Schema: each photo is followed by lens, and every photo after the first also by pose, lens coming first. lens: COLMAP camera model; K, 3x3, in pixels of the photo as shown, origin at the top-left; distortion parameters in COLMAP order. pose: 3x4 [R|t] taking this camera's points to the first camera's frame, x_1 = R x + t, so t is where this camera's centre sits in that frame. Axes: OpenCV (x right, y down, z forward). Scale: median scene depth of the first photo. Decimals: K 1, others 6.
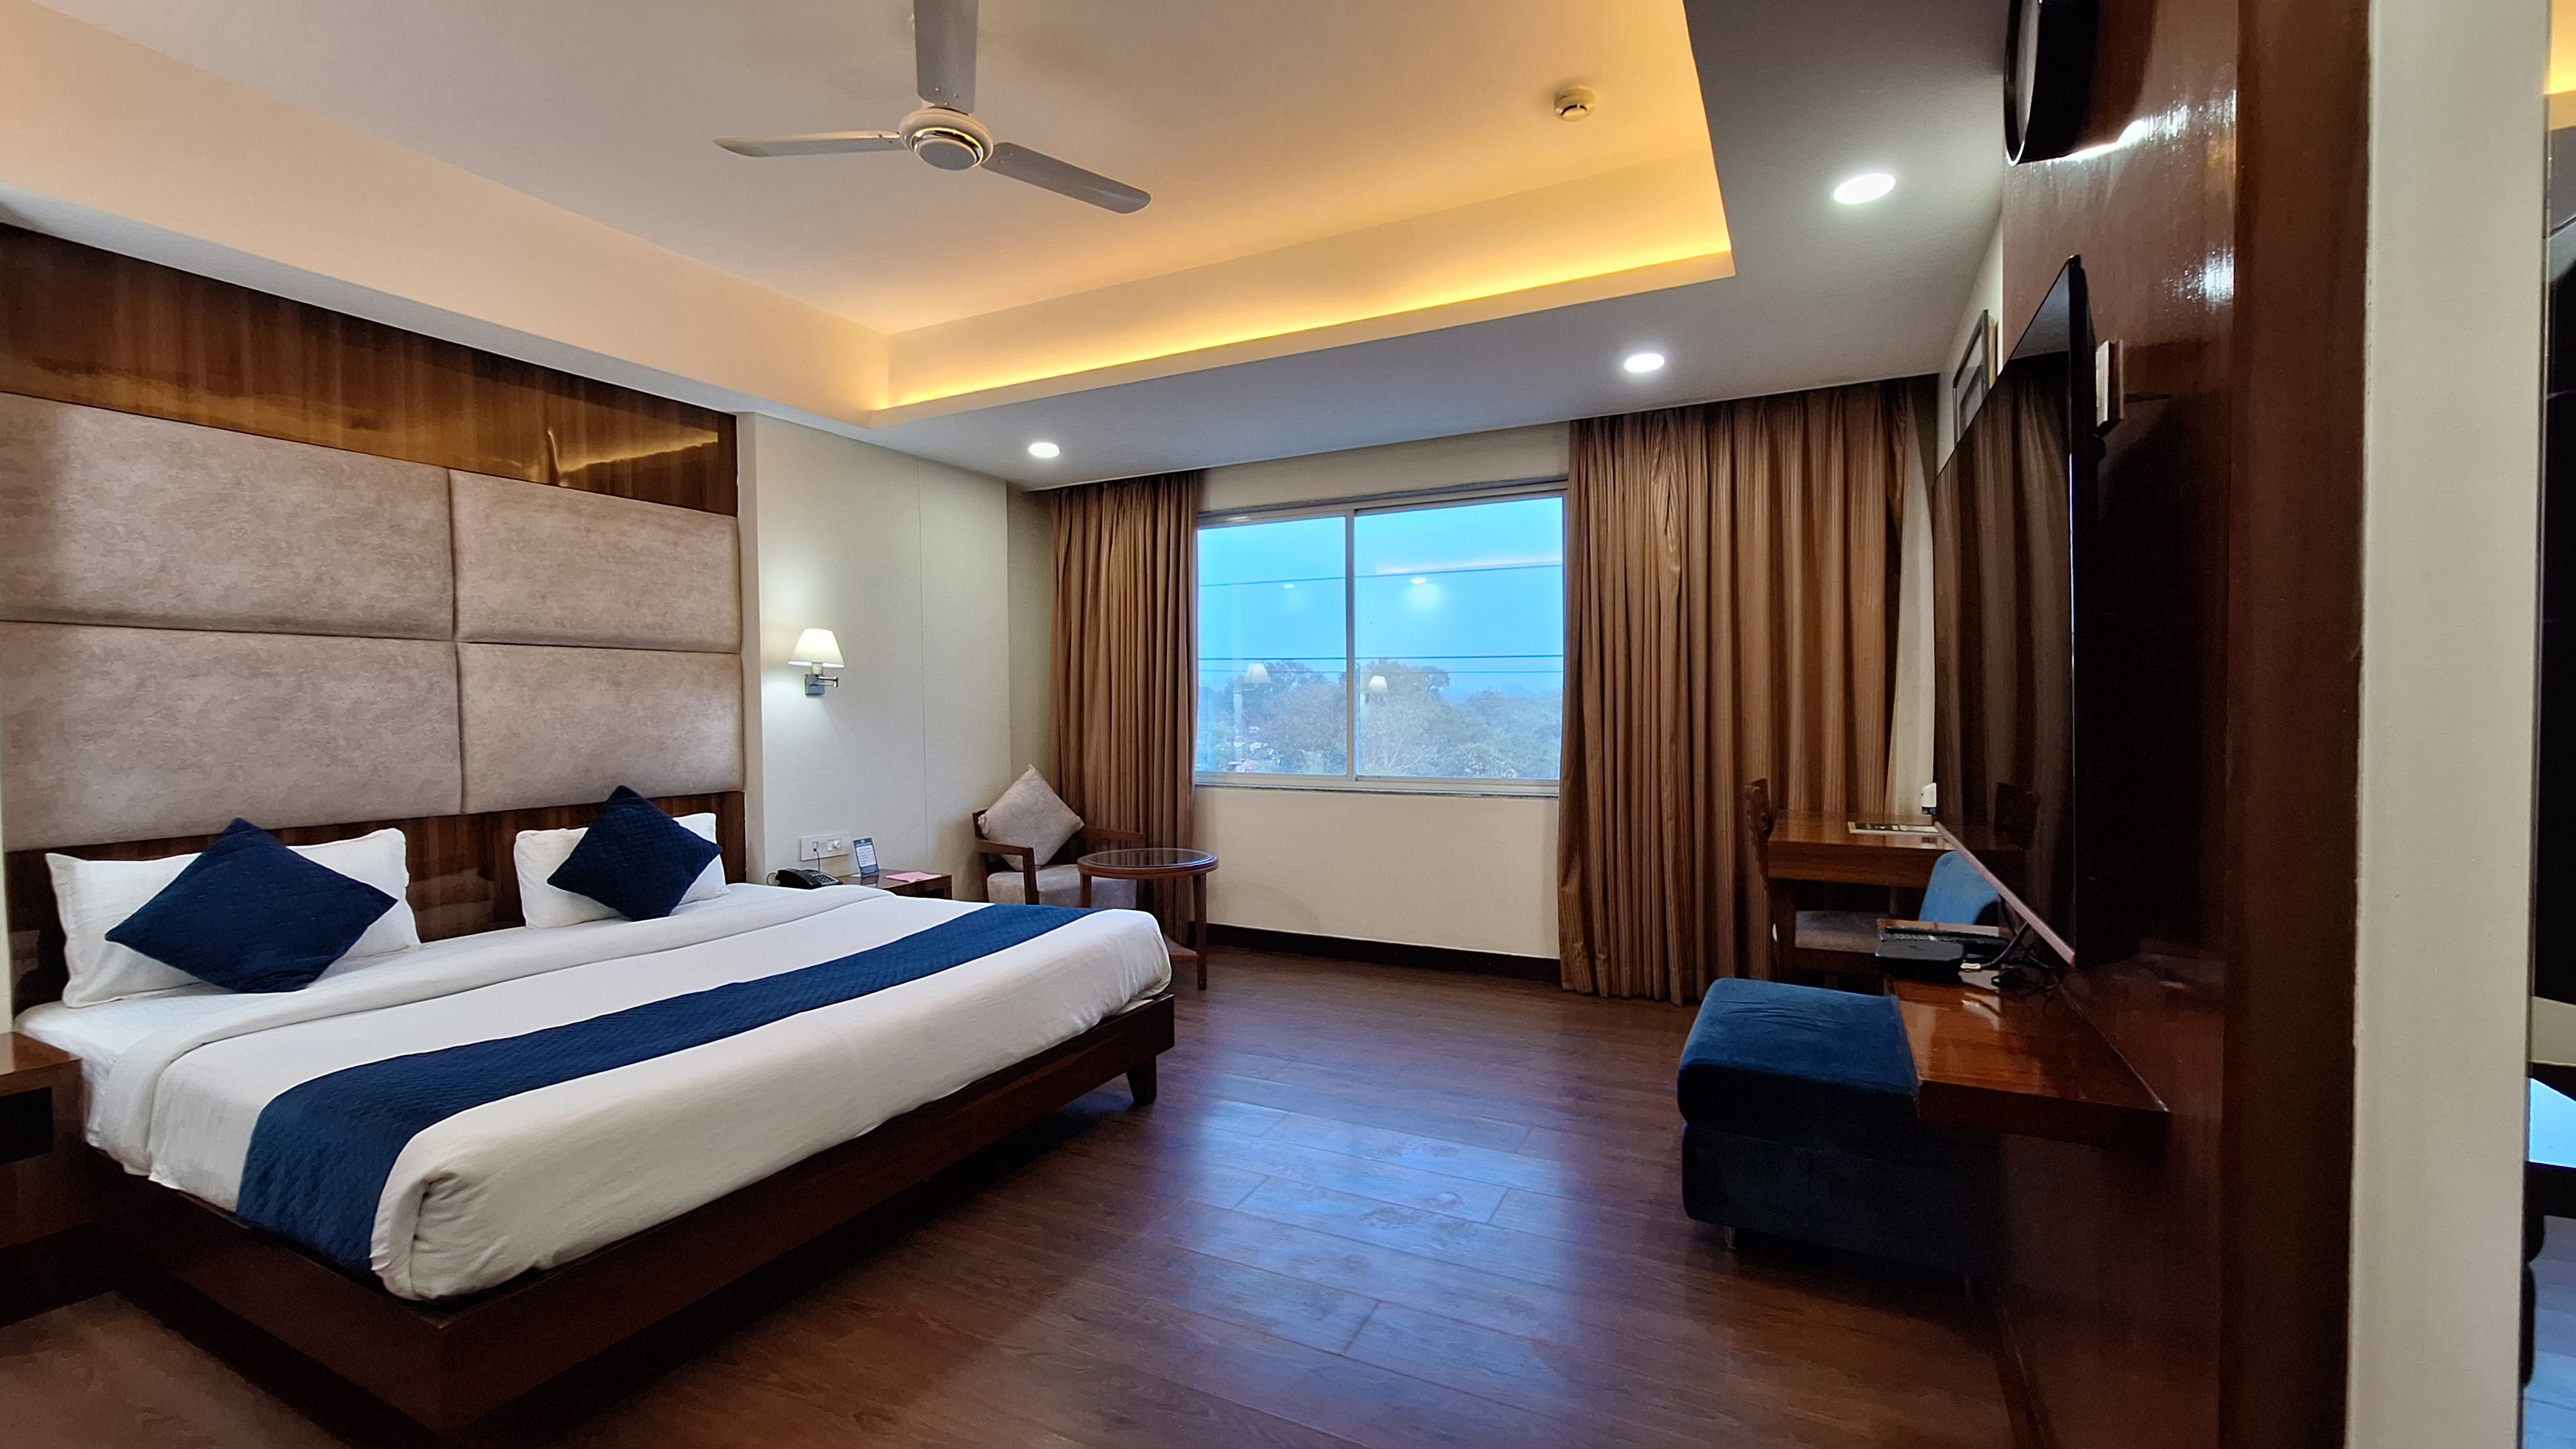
lens RADIAL K [[1029.3, 0, 1301.3], [0, 1029.3, 725.7], [0, 0, 1]] dist [-0.000538, -0.000059]
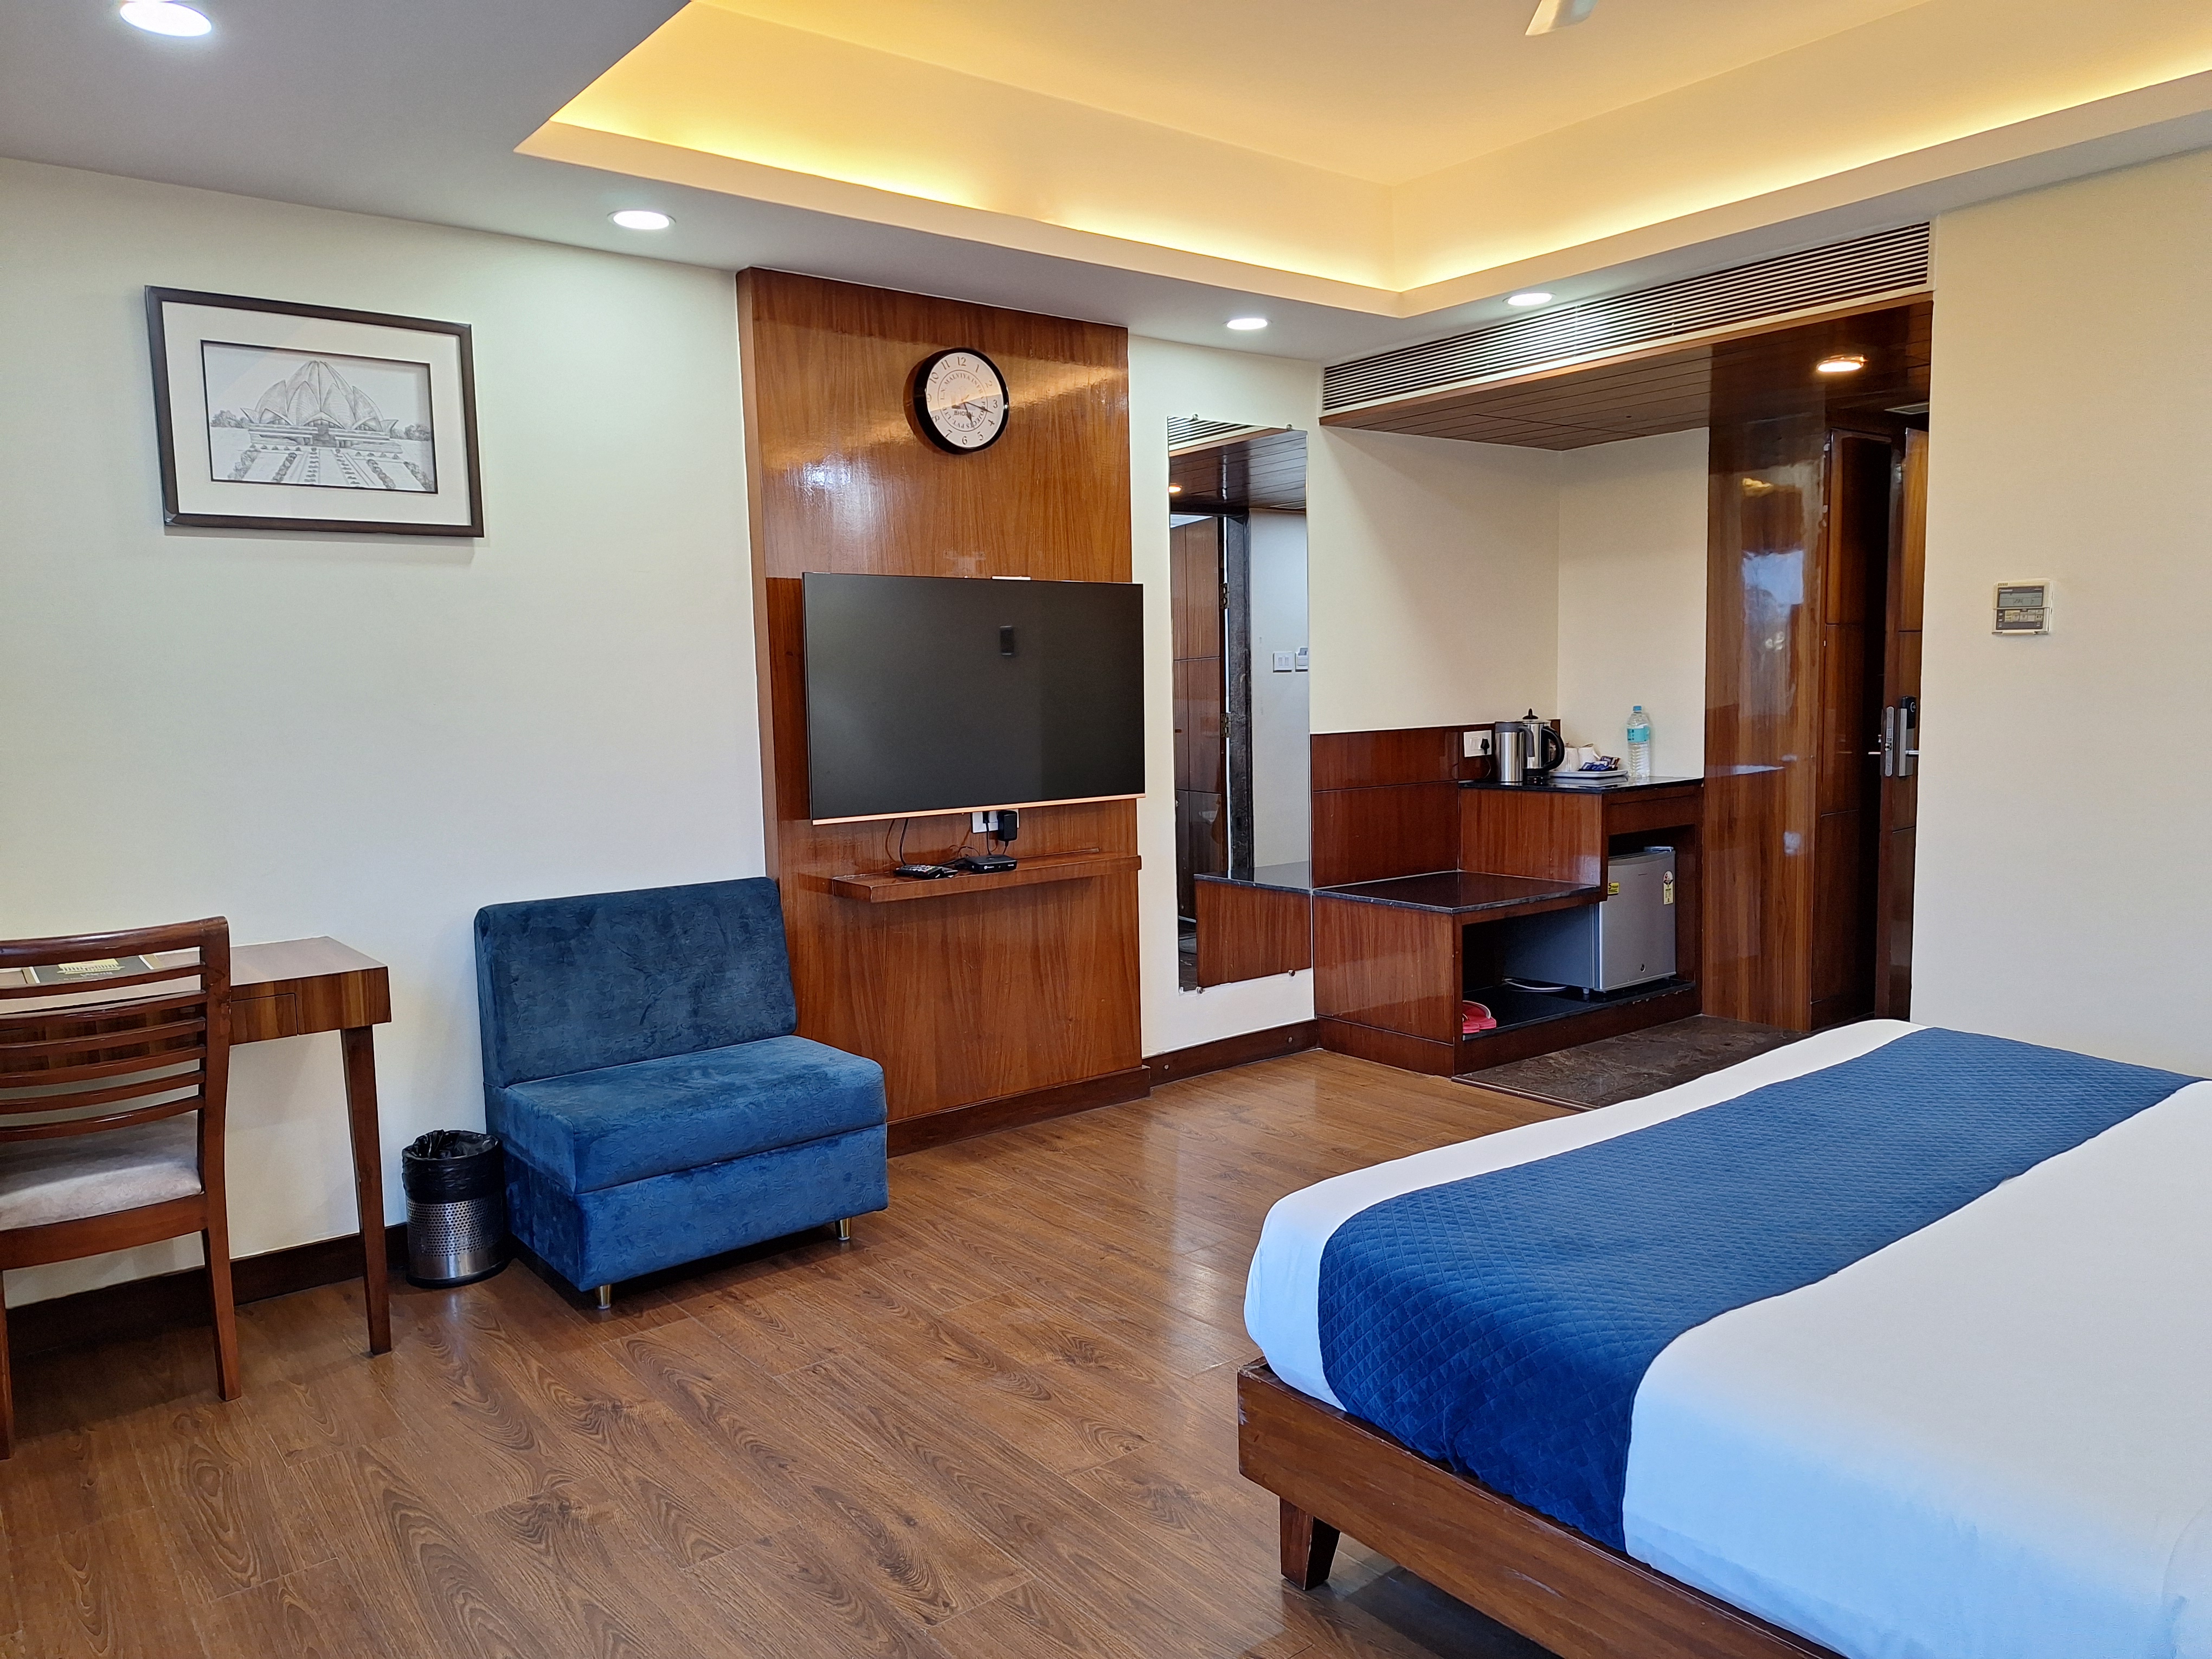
lens RADIAL K [[1534.2, 0, 1110.3], [0, 1534.2, 821.8], [0, 0, 1]] dist [0.104489, -0.122381]
pose [[-0.904870, -0.011116, 0.425542, -0.383438], [0.038974, 0.993297, 0.108821, -0.071194], [-0.423900, 0.115054, -0.898372, 1.681097]]
